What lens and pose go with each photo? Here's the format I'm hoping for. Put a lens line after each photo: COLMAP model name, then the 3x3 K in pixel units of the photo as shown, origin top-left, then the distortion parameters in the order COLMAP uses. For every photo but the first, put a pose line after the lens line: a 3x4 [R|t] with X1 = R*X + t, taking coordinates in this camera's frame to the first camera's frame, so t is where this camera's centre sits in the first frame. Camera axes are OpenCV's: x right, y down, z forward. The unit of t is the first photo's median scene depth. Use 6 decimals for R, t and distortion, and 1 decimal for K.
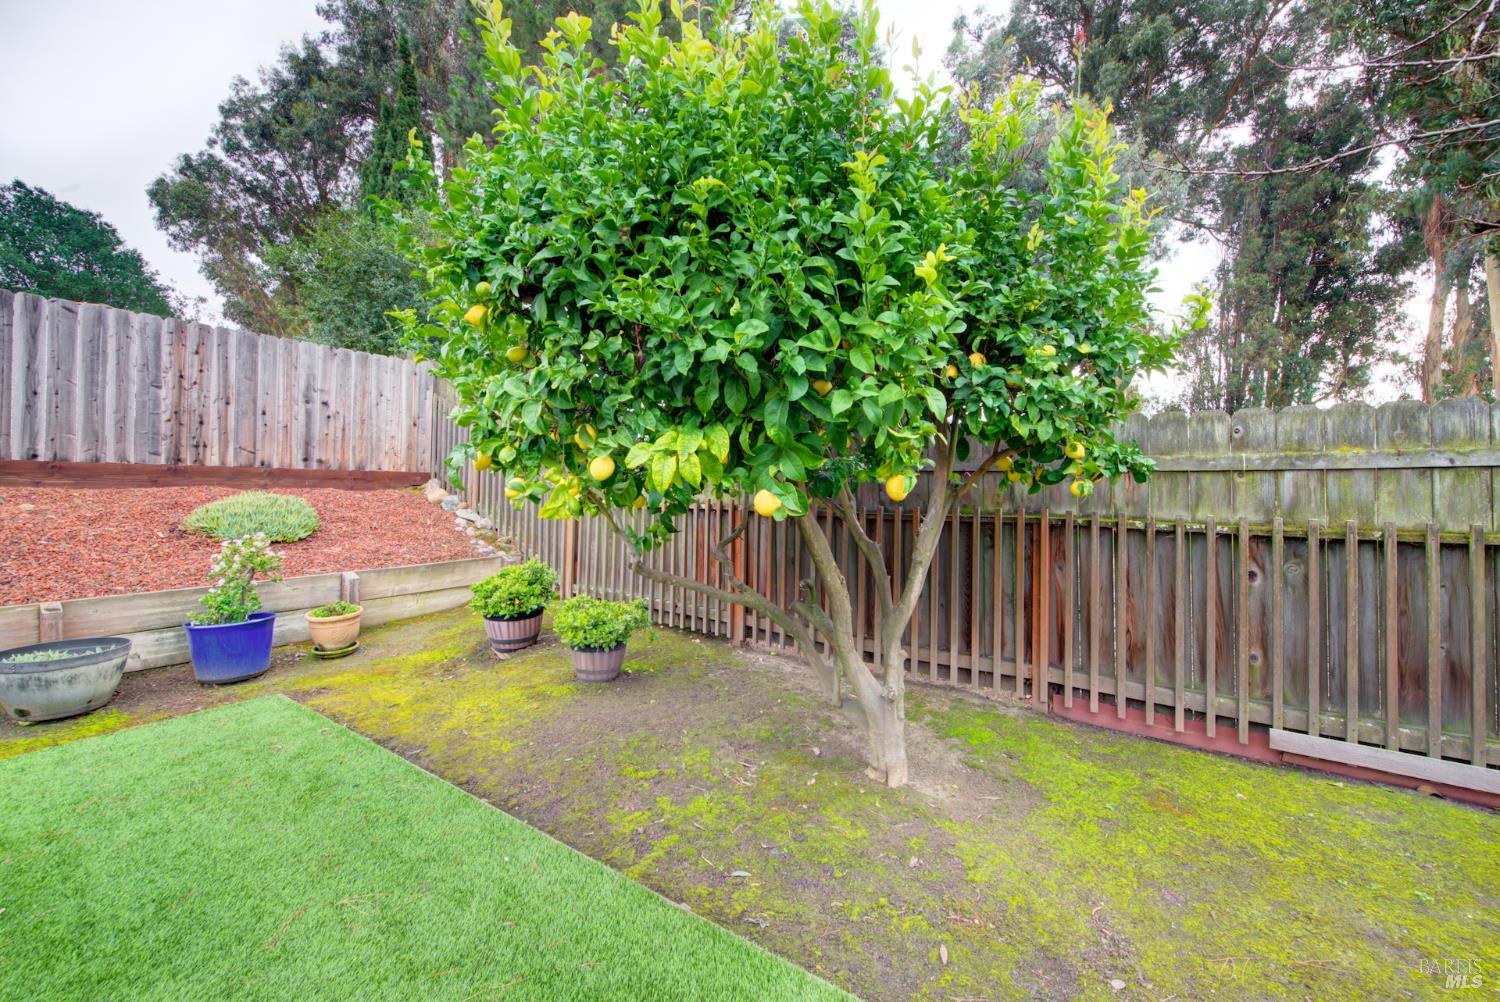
lens RADIAL K [[596.5, 0, 758.1], [0, 596.5, 504.8], [0, 0, 1]] dist [0.001584, -0.000357]
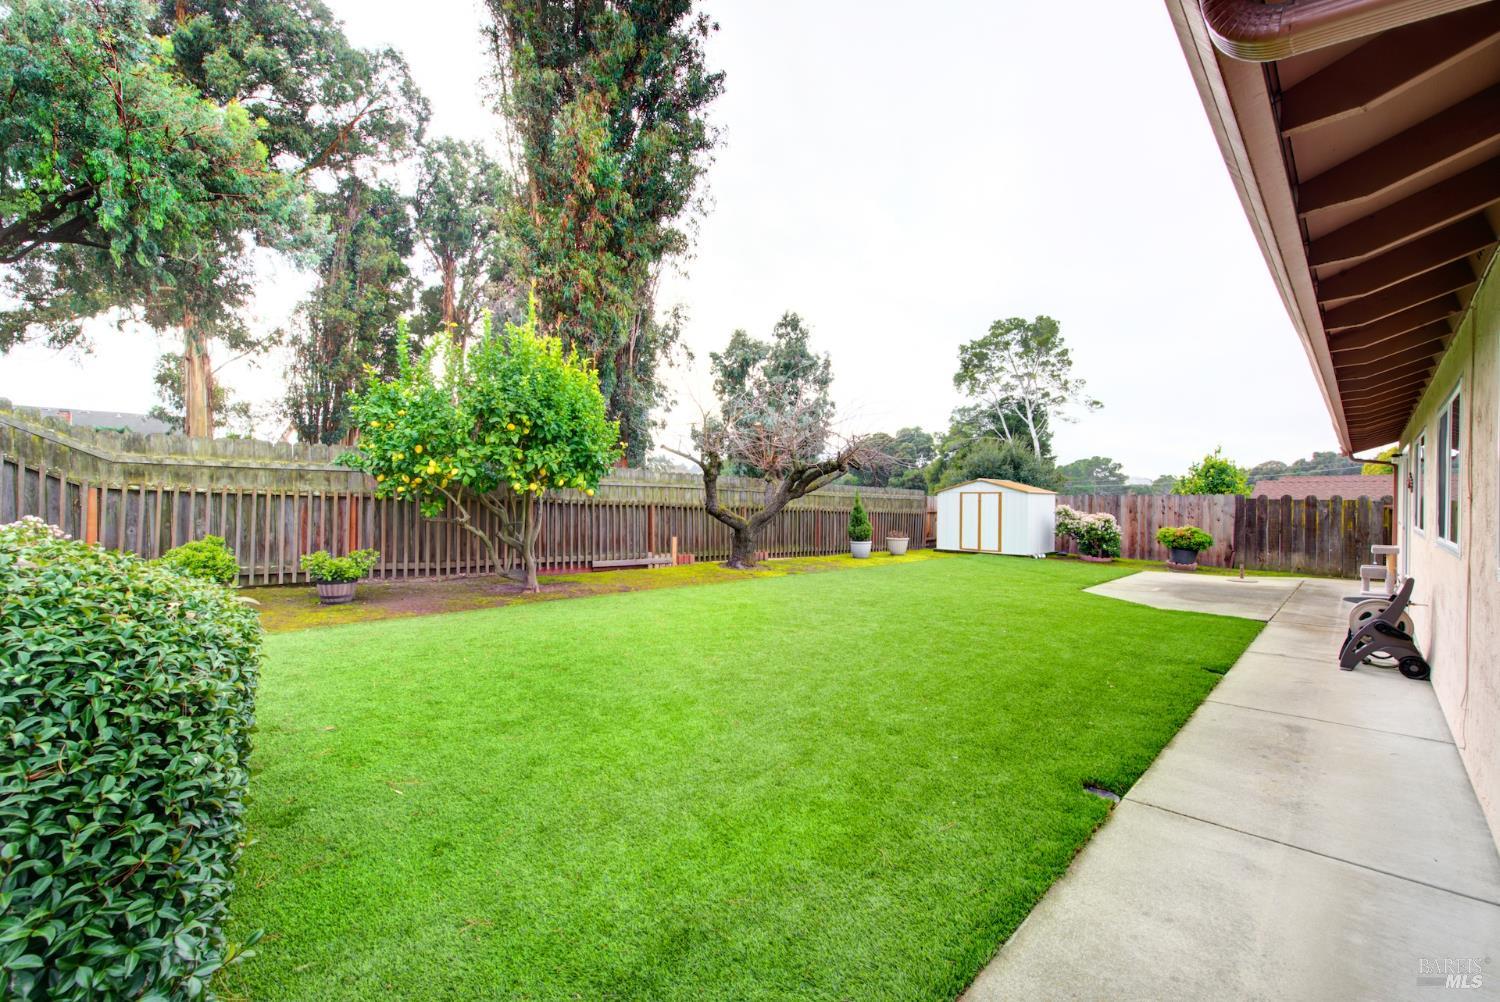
lens RADIAL K [[597.7, 0, 756.9], [0, 597.7, 500.3], [0, 0, 1]] dist [-0.000417, -0.000090]
pose [[0.175477, 0.004219, 0.984475, -0.205866], [-0.007111, 0.999970, -0.003018, 0.002920], [-0.984458, -0.006471, 0.175501, -0.044097]]
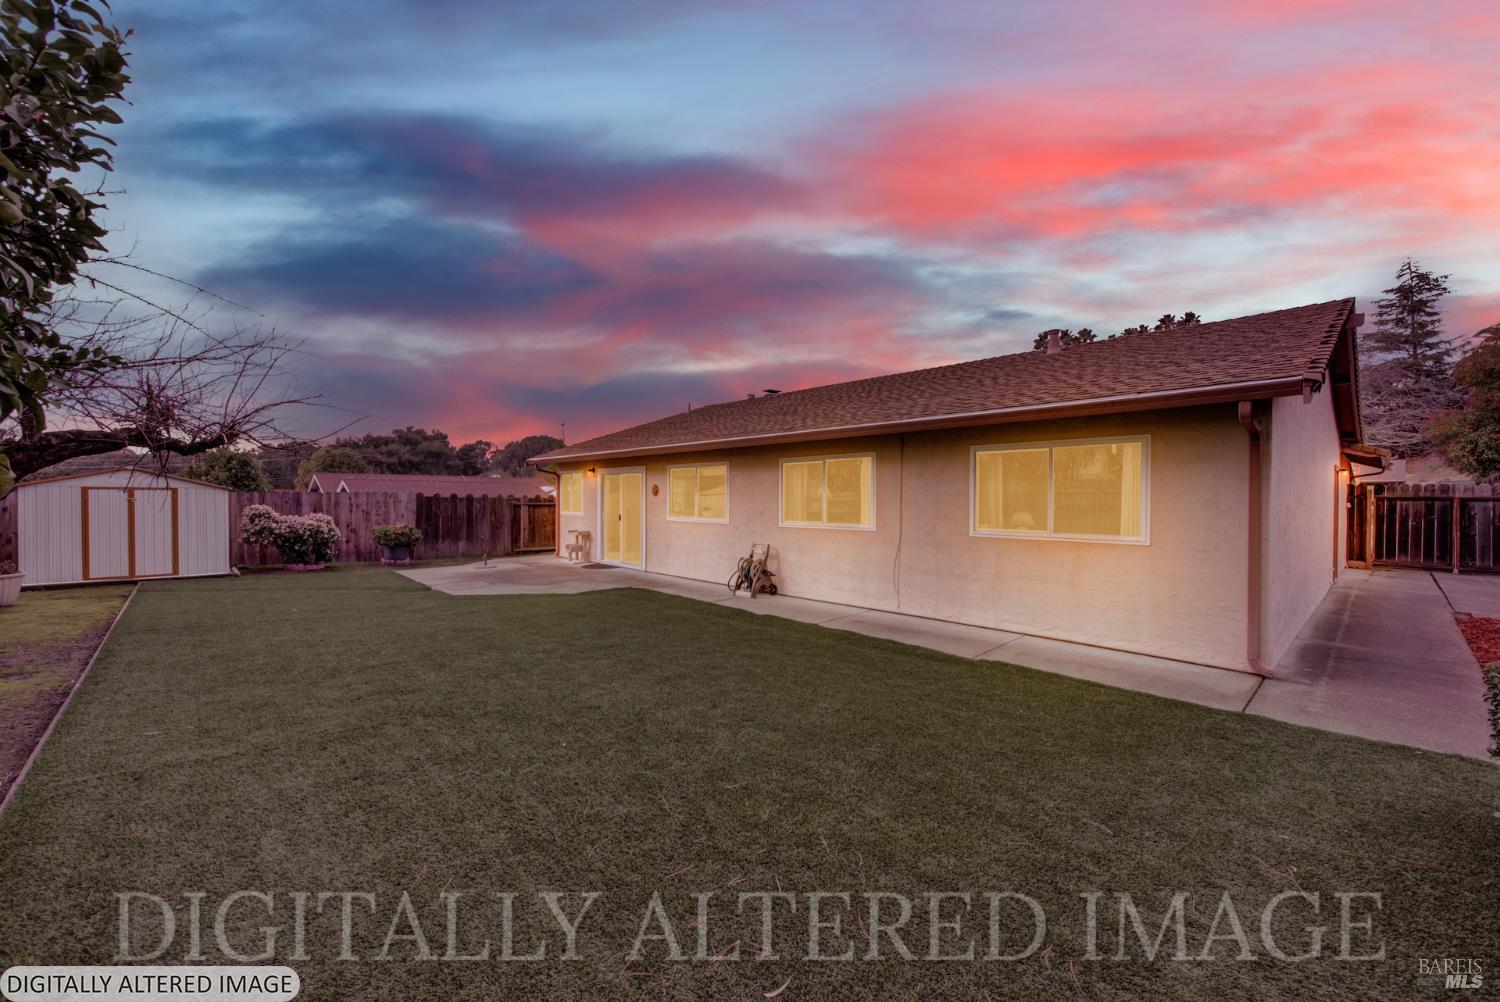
lens RADIAL K [[597.7, 0, 756.9], [0, 597.7, 500.3], [0, 0, 1]] dist [-0.000417, -0.000090]
pose [[-0.980659, -0.002283, 0.195710, -0.089303], [-0.001317, 0.999986, 0.005065, -0.001519], [-0.195719, 0.004710, -0.980649, 0.095569]]
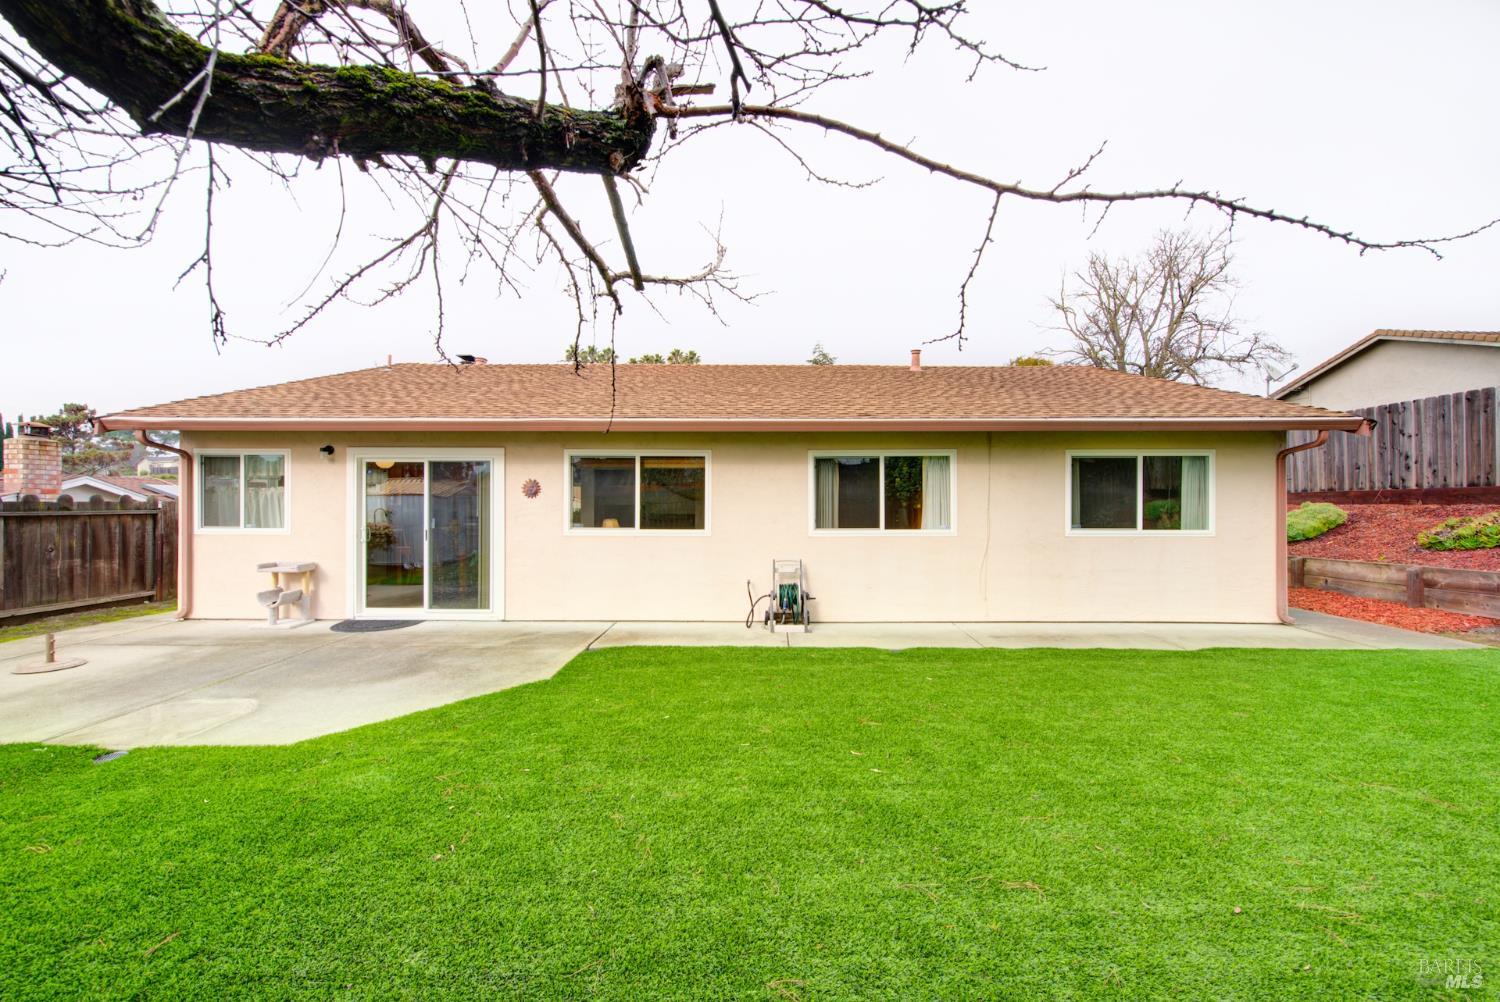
lens RADIAL K [[597.7, 0, 756.9], [0, 597.7, 500.3], [0, 0, 1]] dist [-0.000417, -0.000090]
pose [[-0.822198, -0.001876, -0.569199, 0.090170], [0.000317, 0.999993, -0.003753, -0.000313], [0.569202, -0.003266, -0.822191, -0.006173]]
